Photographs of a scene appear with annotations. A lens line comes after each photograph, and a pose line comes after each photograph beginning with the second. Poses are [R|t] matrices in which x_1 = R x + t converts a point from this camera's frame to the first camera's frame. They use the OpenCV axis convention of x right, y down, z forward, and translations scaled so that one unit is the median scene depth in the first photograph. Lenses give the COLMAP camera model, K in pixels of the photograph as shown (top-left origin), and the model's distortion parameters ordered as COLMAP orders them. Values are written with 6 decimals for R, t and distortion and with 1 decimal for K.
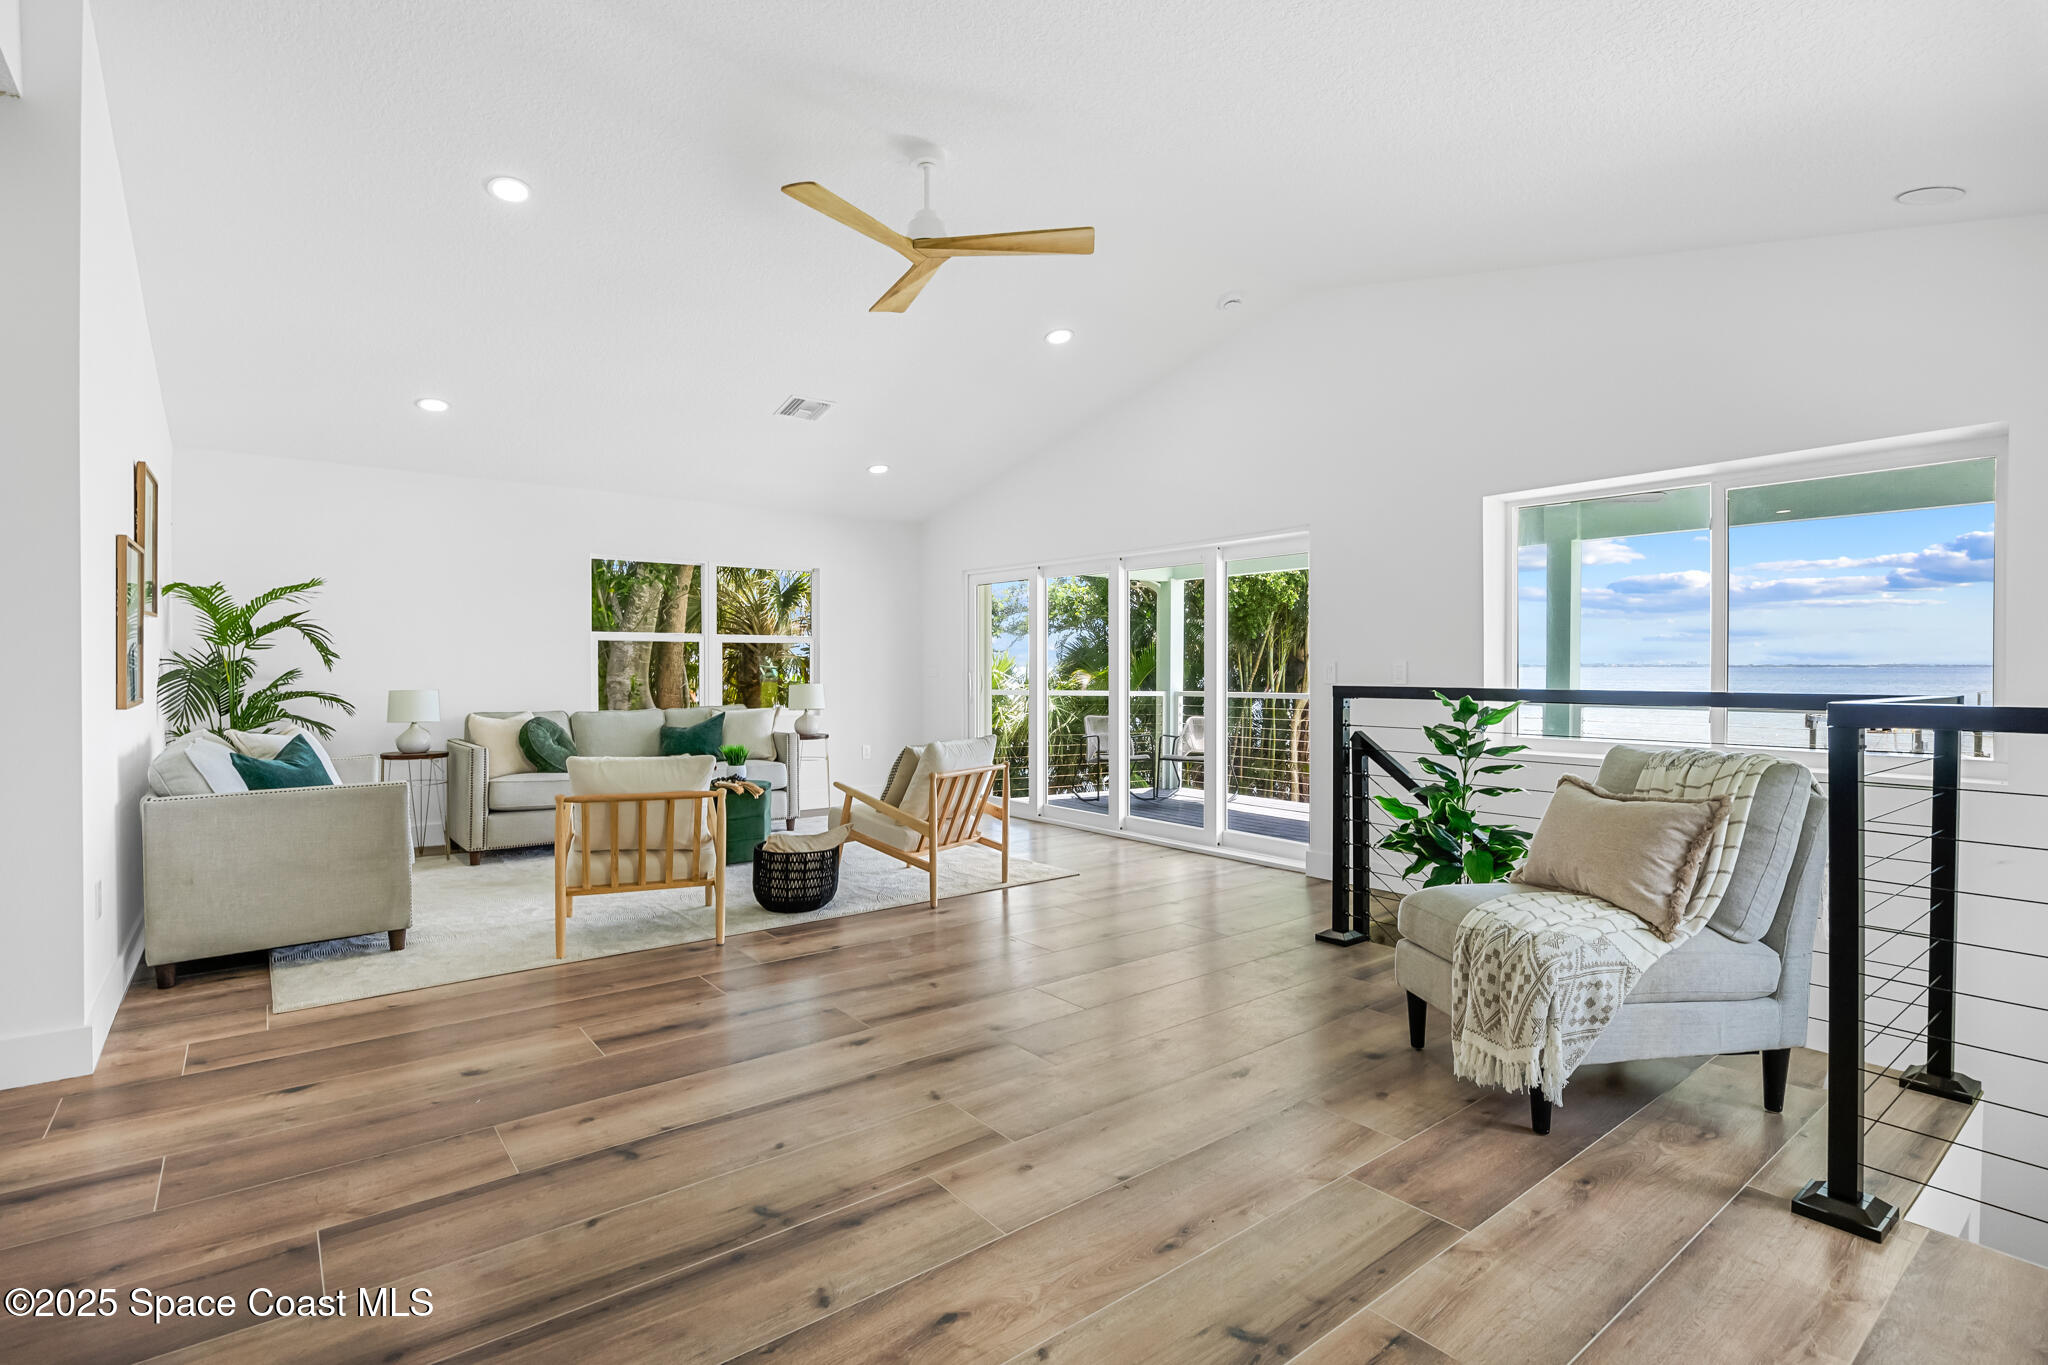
lens RADIAL K [[970.4, 0, 1014.8], [0, 970.4, 672.8], [0, 0, 1]] dist [-0.008633, -0.001100]
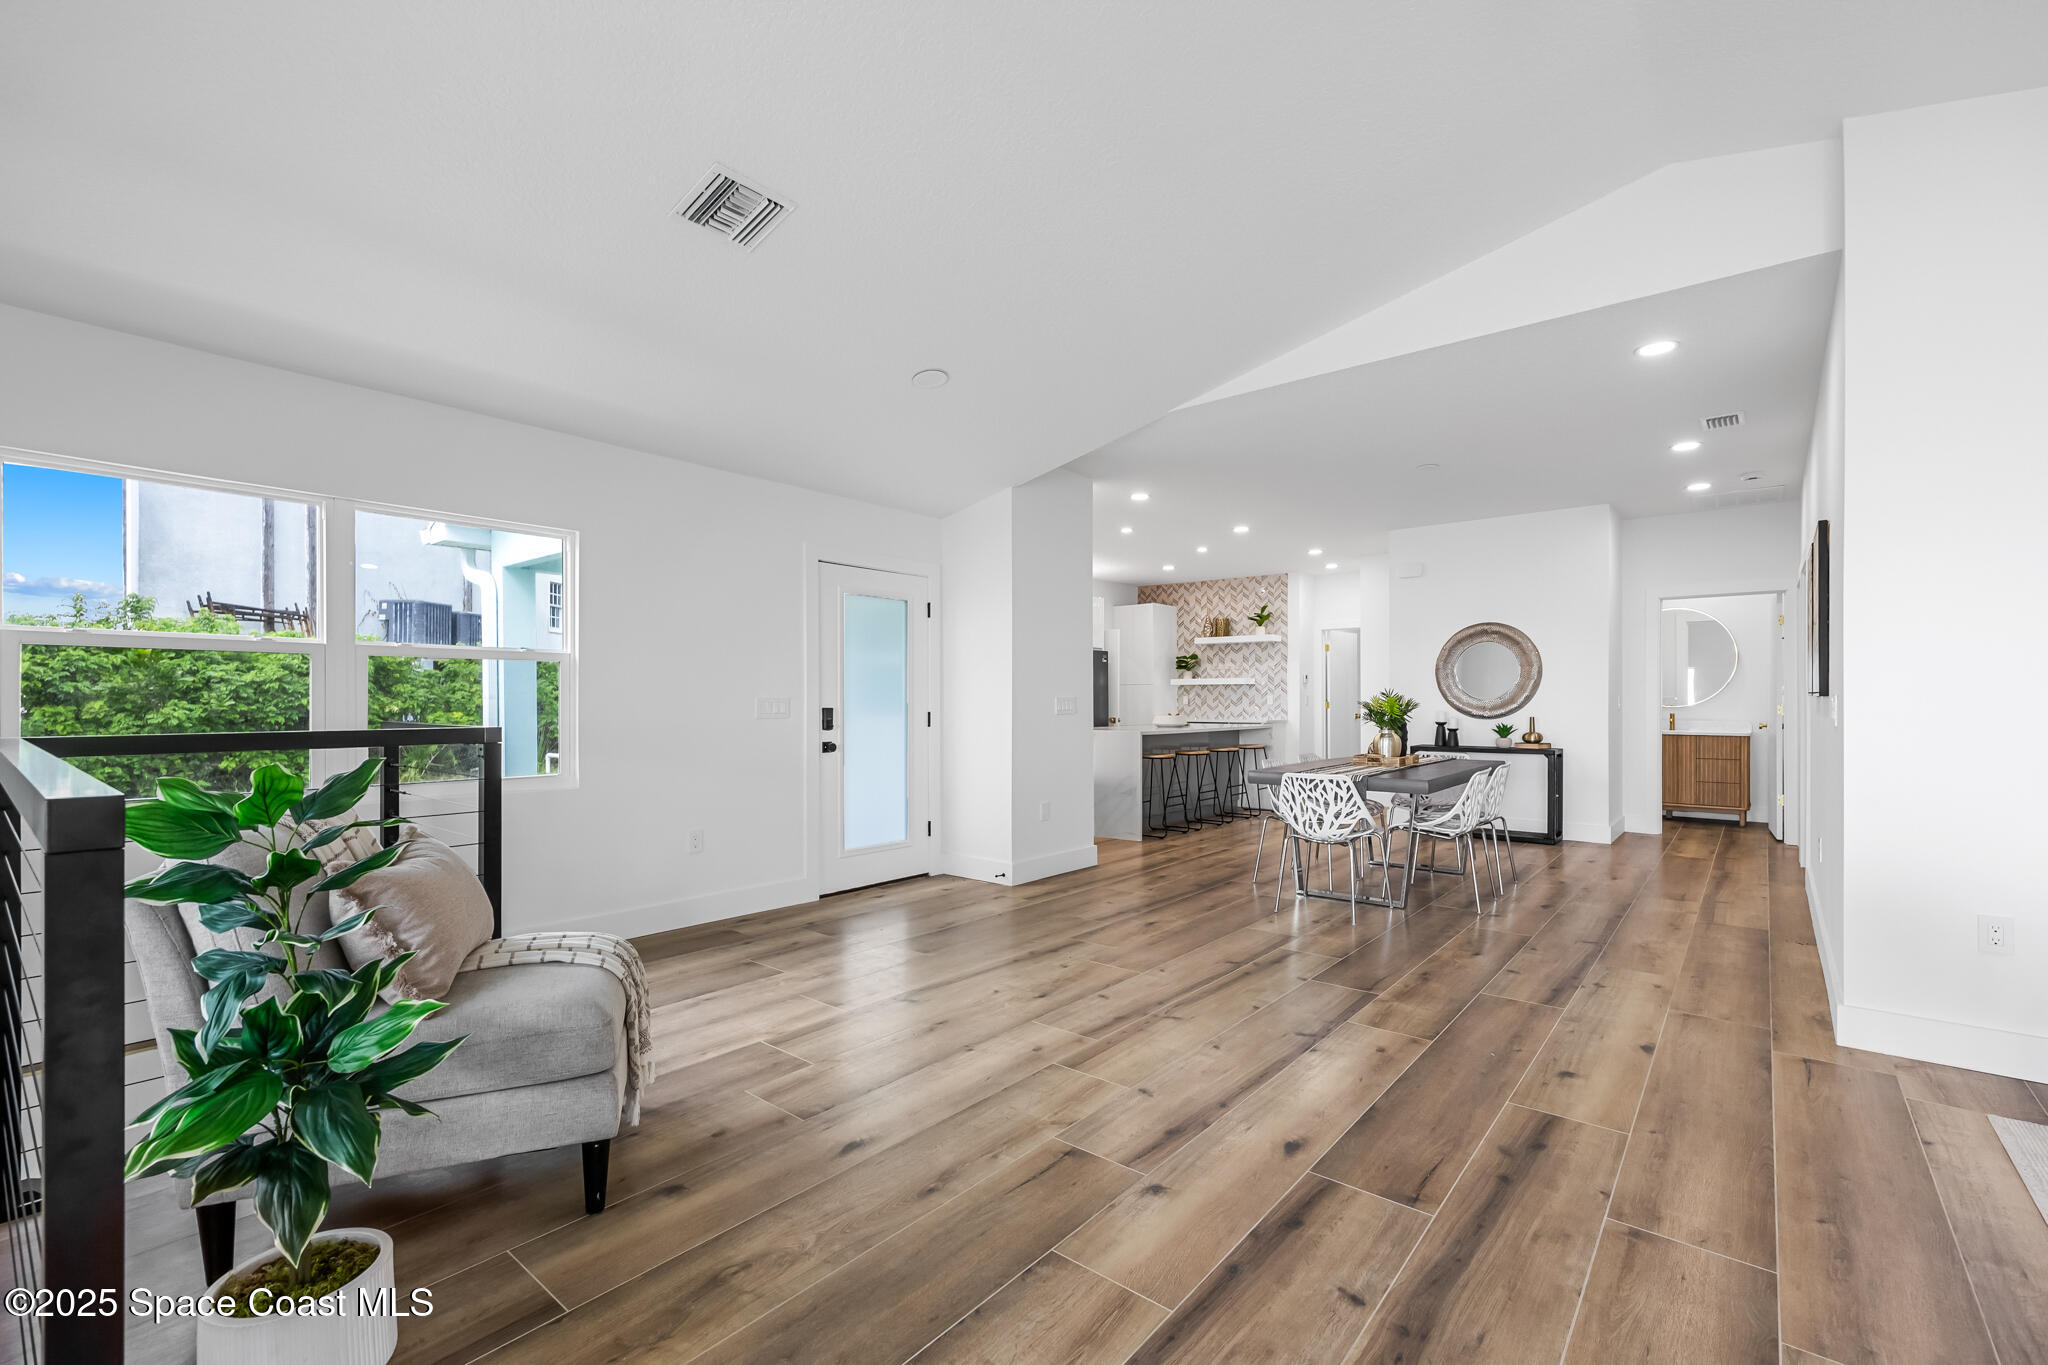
lens RADIAL K [[886.3, 0, 1007.7], [0, 886.3, 701.1], [0, 0, 1]] dist [0.012764, 0.000406]
pose [[-0.980218, -0.001700, -0.197913, 0.290944], [-0.001861, 0.999998, 0.000626, -0.006698], [0.197912, 0.000982, -0.980219, 2.101991]]
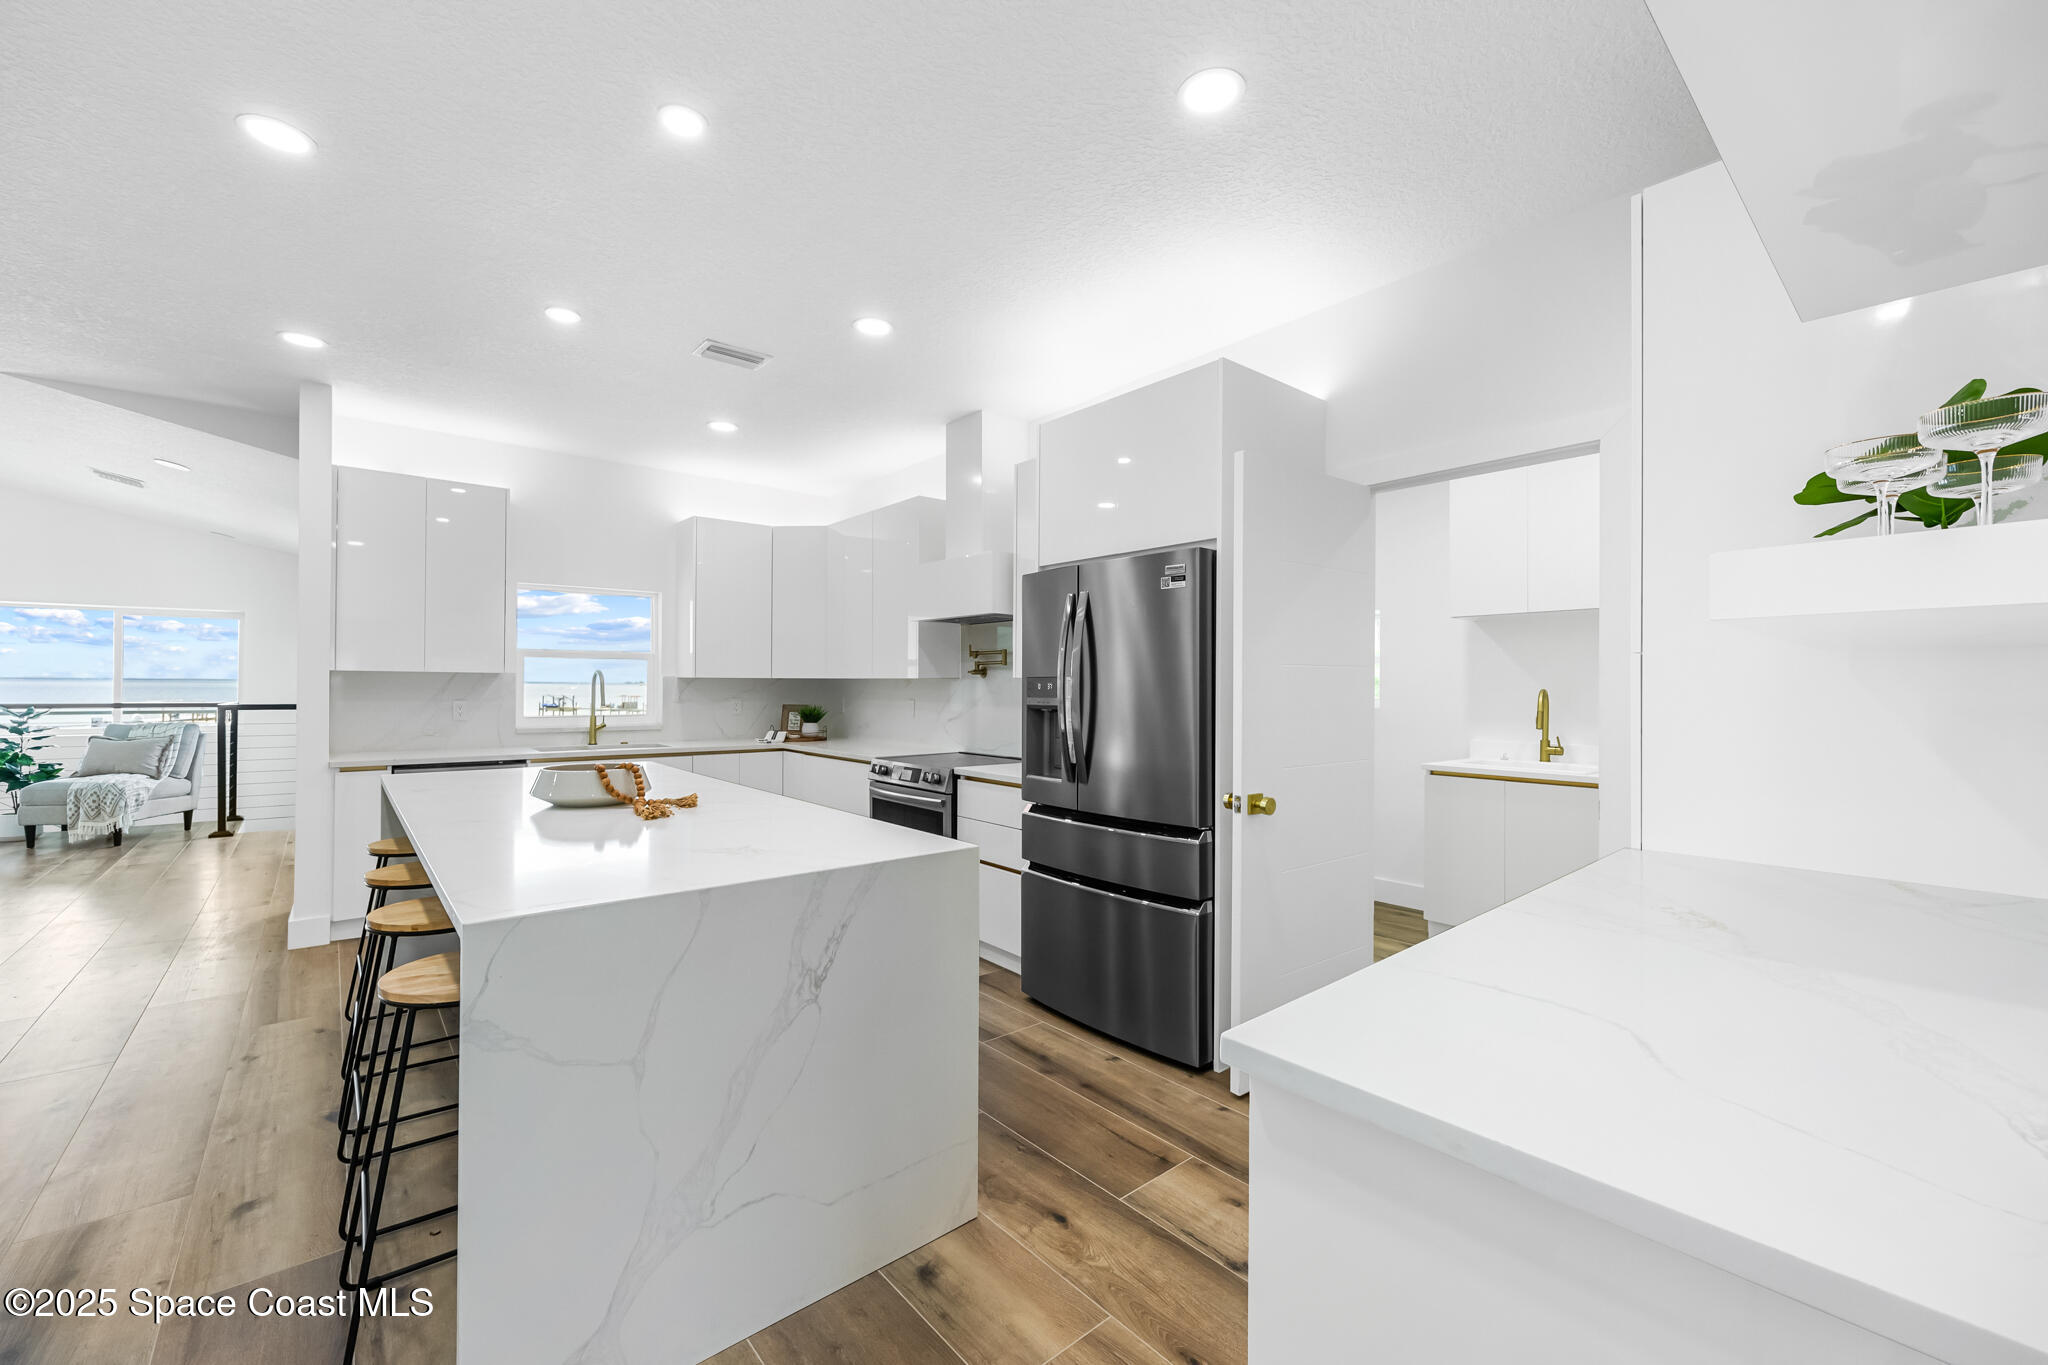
lens RADIAL K [[823.0, 0, 1022.1], [0, 823.0, 681.0], [0, 0, 1]] dist [-0.001904, -0.000427]
pose [[-0.033437, 0.002522, 0.999438, -2.159894], [-0.004987, 0.999984, -0.002690, -0.060550], [-0.999428, -0.005074, -0.033424, -1.790699]]
